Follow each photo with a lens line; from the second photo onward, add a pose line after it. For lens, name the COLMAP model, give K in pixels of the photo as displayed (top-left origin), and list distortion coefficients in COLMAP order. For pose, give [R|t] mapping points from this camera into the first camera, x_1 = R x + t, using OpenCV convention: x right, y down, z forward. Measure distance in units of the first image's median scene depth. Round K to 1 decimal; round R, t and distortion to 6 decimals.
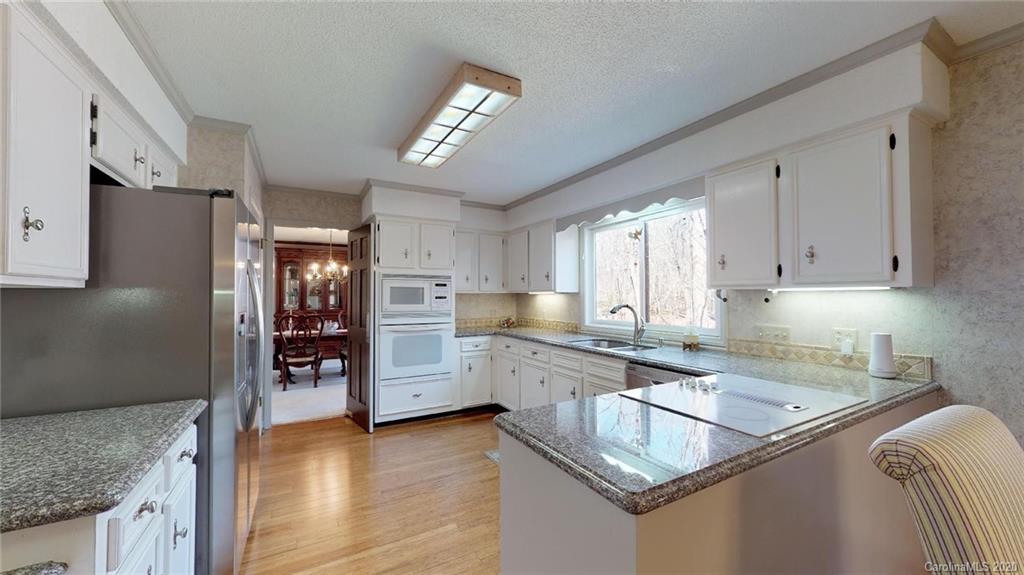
lens RADIAL K [[373.7, 0, 513.0], [0, 373.7, 288.7], [0, 0, 1]] dist [-0.001389, -0.000006]
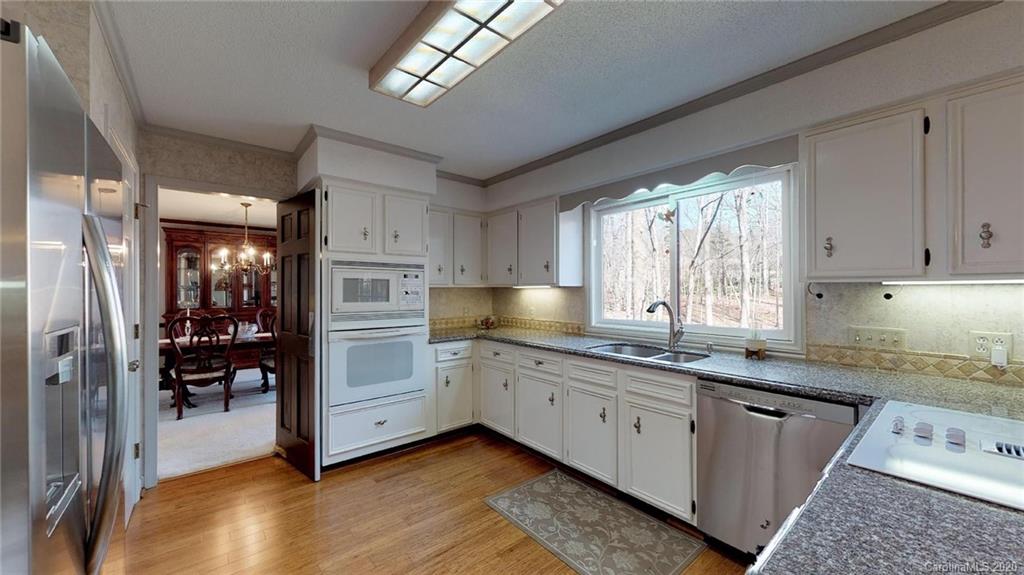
lens RADIAL K [[373.7, 0, 513.4], [0, 373.7, 289.1], [0, 0, 1]] dist [-0.001389, -0.000006]
pose [[0.983833, 0.000496, 0.179085, -0.126572], [-0.003315, 0.999875, 0.015442, 0.003596], [-0.179055, -0.015786, 0.983712, 0.213787]]
